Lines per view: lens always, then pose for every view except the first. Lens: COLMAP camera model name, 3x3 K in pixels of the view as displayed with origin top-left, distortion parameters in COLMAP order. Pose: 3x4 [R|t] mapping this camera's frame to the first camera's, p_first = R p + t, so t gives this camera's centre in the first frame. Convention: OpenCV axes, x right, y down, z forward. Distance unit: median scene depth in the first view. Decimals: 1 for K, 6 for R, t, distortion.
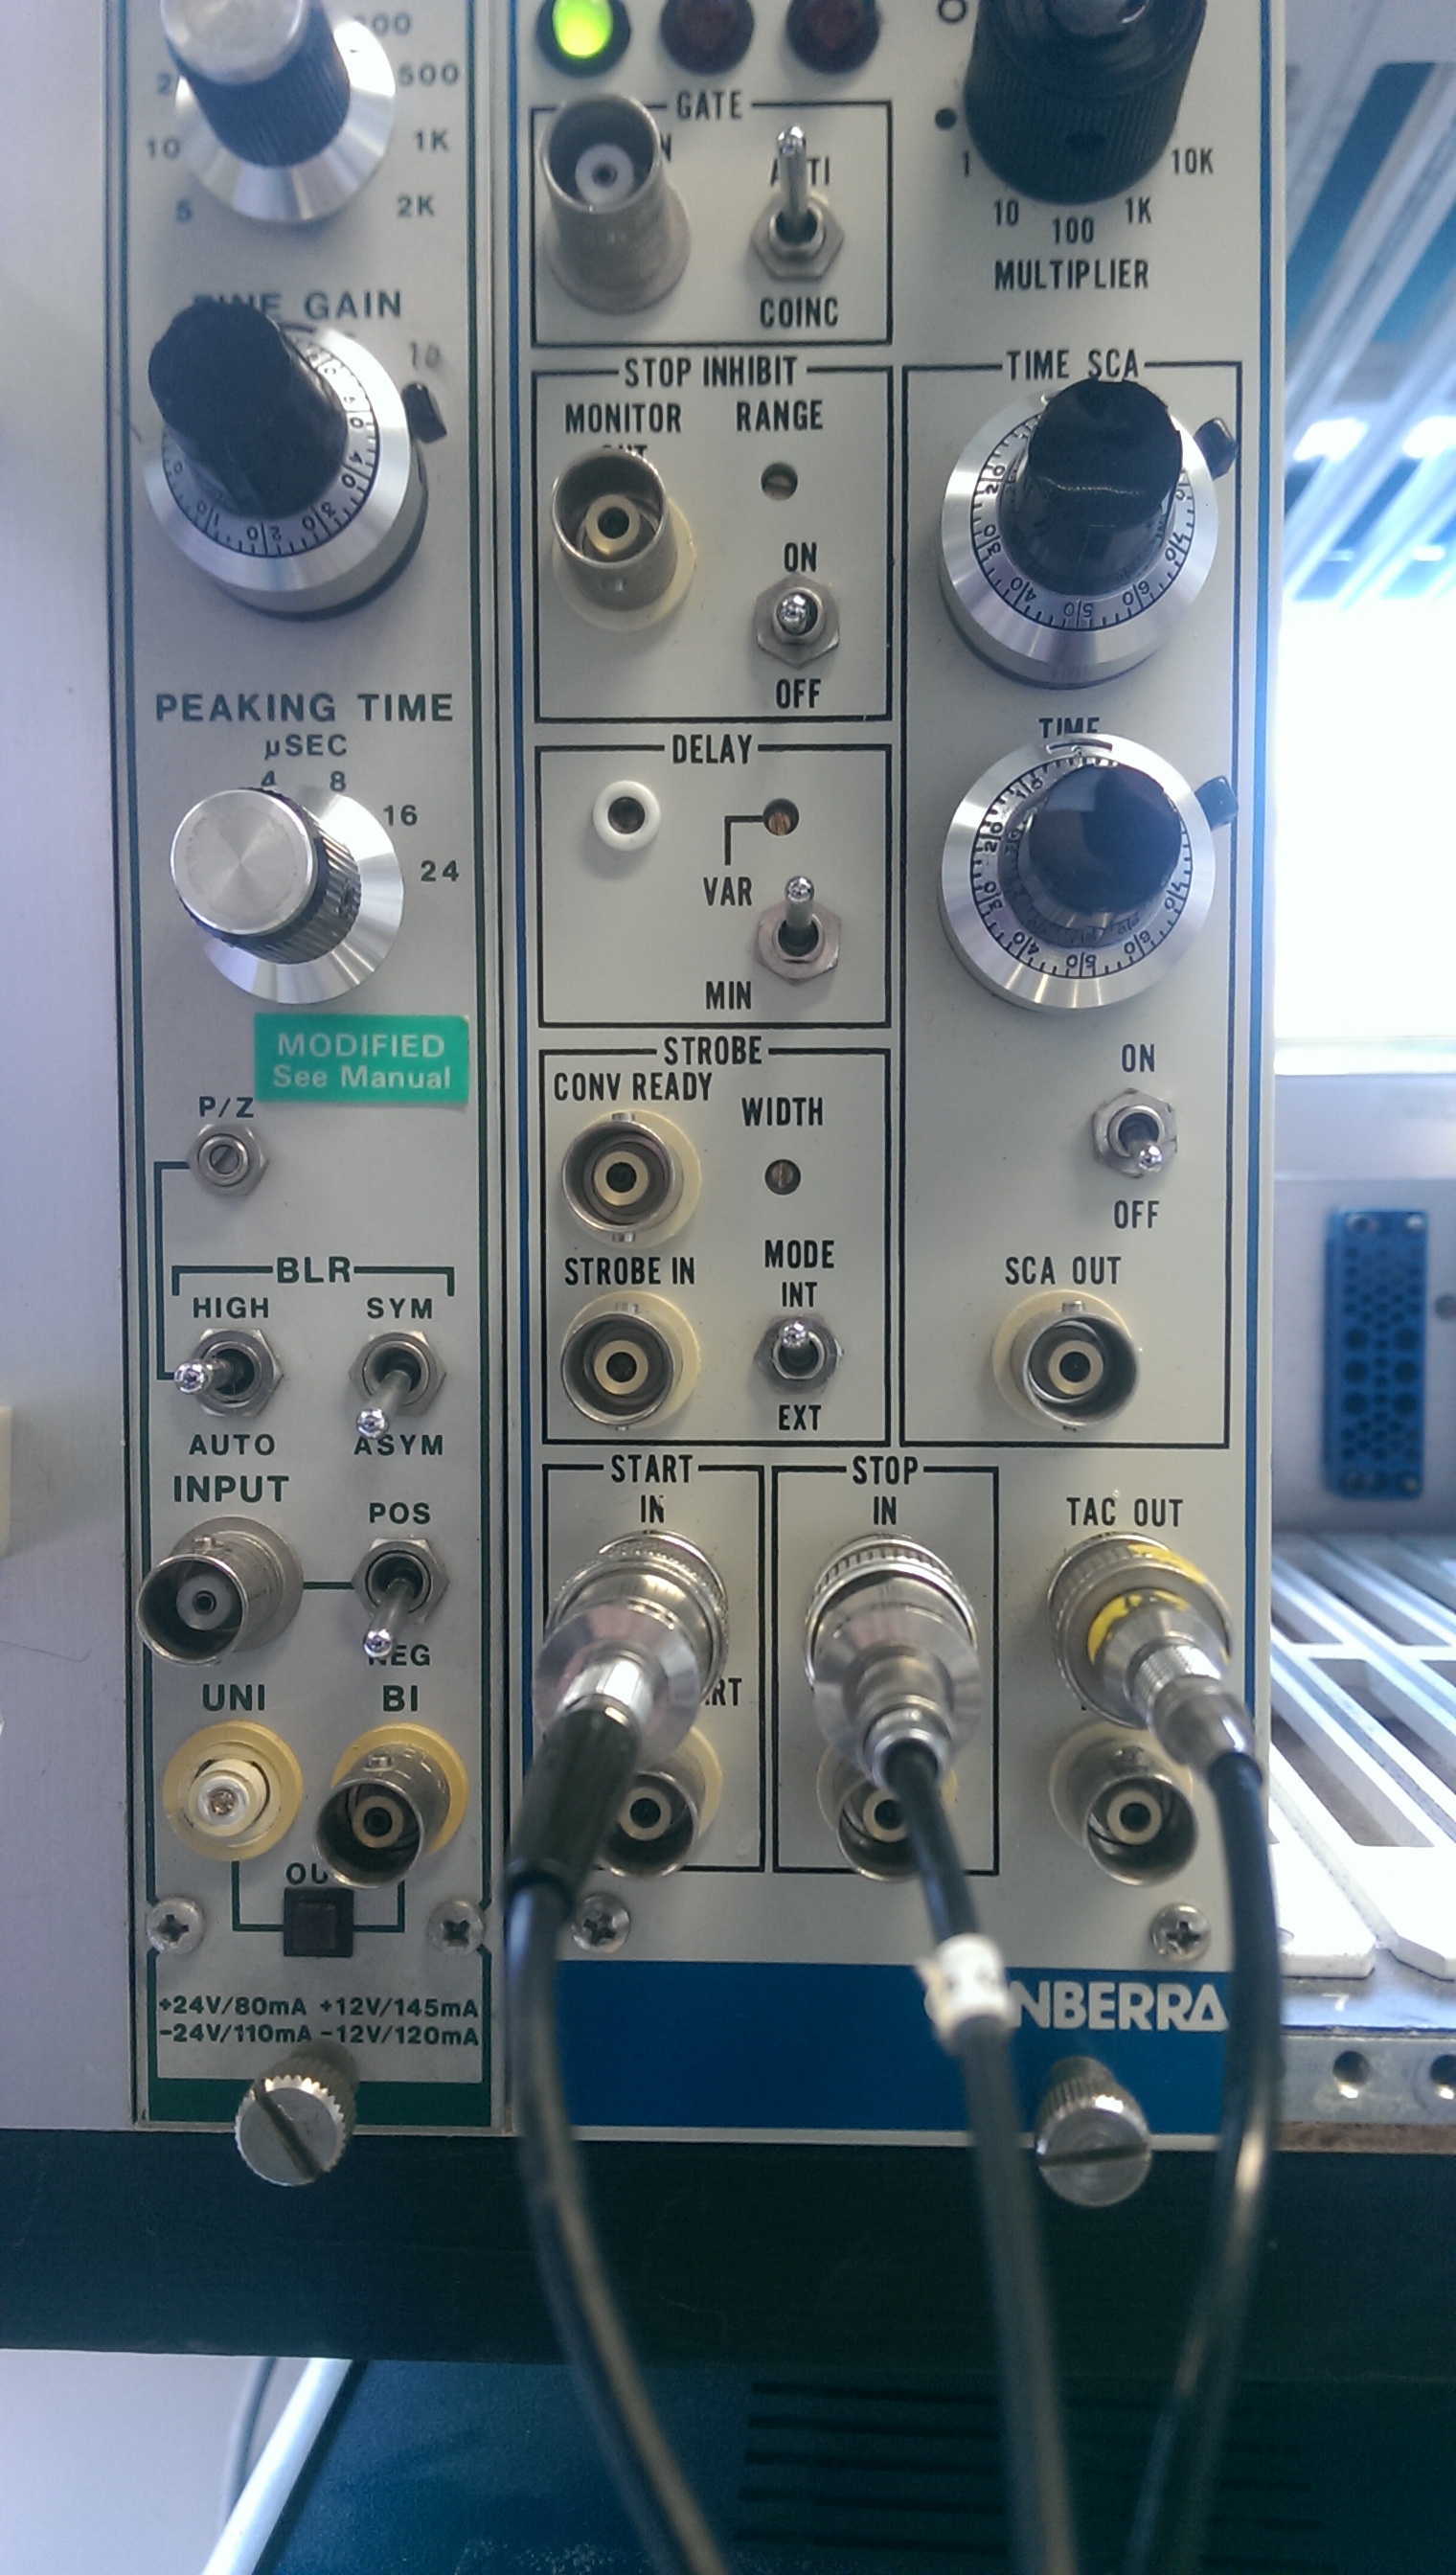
lens RADIAL K [[1981.8, 0, 741.2], [0, 1981.8, 1294.6], [0, 0, 1]] dist [0.155592, -0.337139]
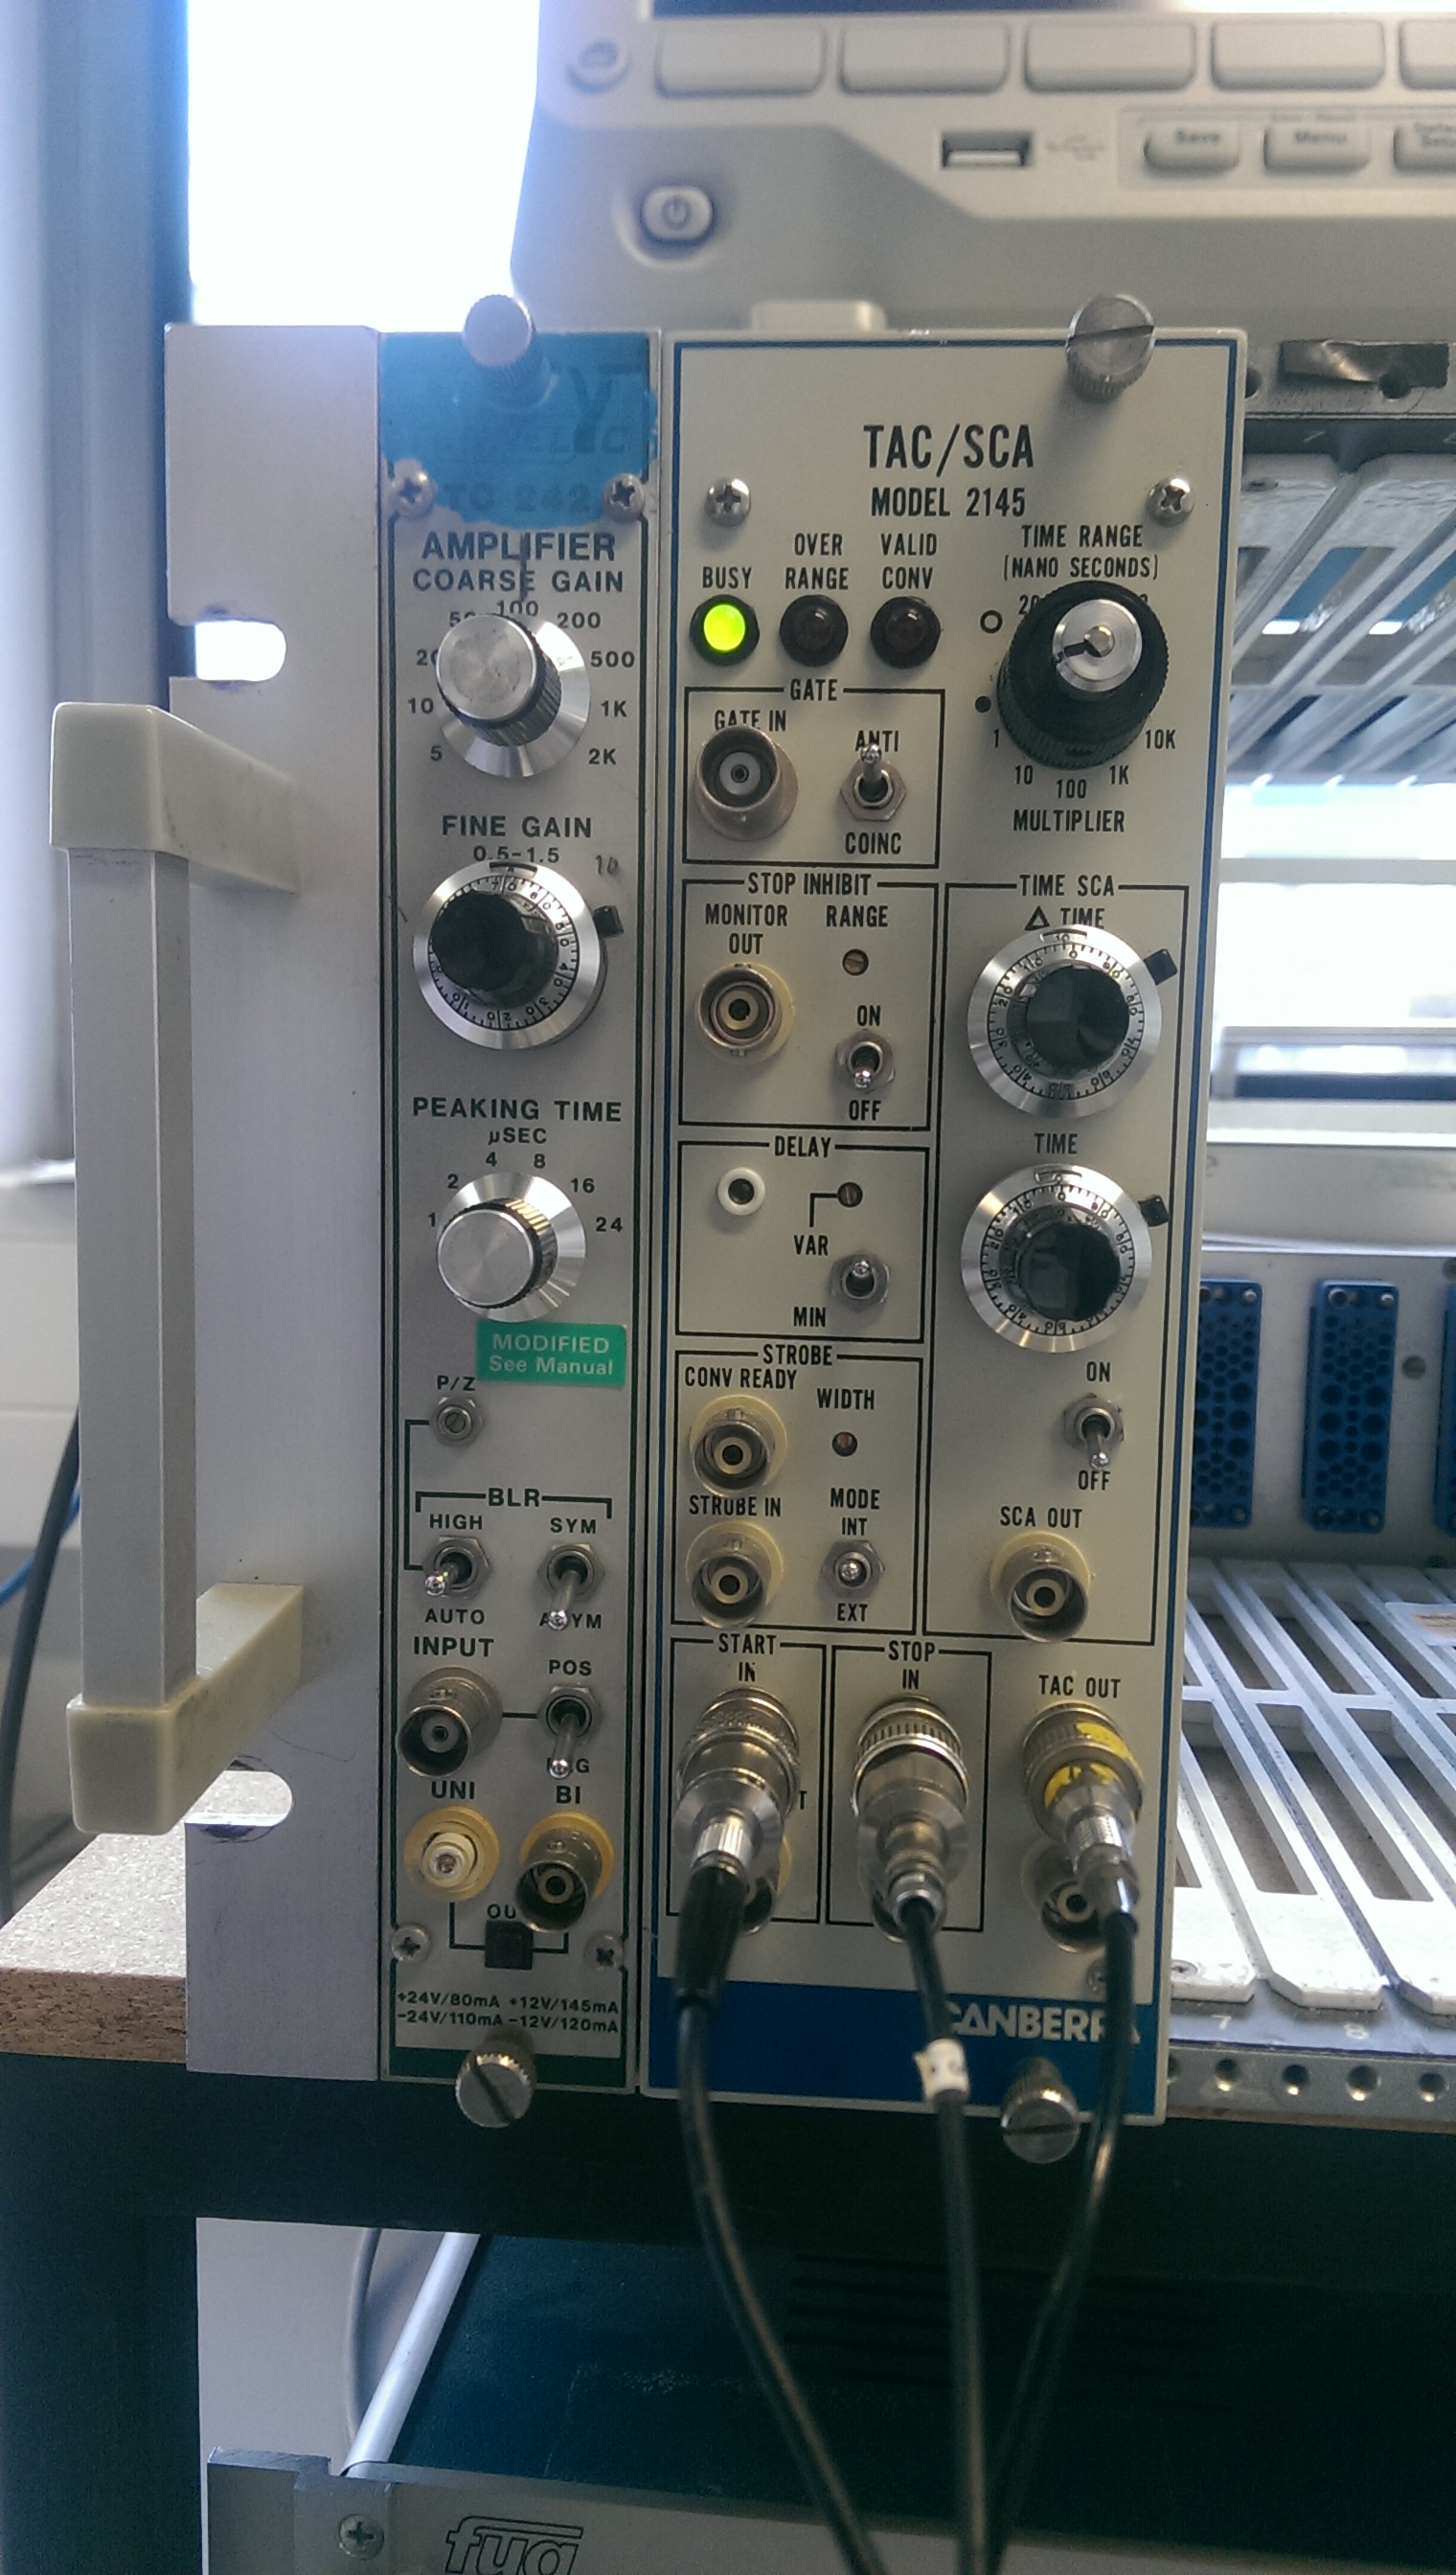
lens RADIAL K [[1981.8, 0, 741.2], [0, 1981.8, 1294.6], [0, 0, 1]] dist [0.155592, -0.337139]
pose [[0.999343, 0.025308, -0.025962, -0.018890], [-0.023512, 0.997457, 0.067287, -0.259558], [0.027599, -0.066632, 0.997396, -0.408850]]
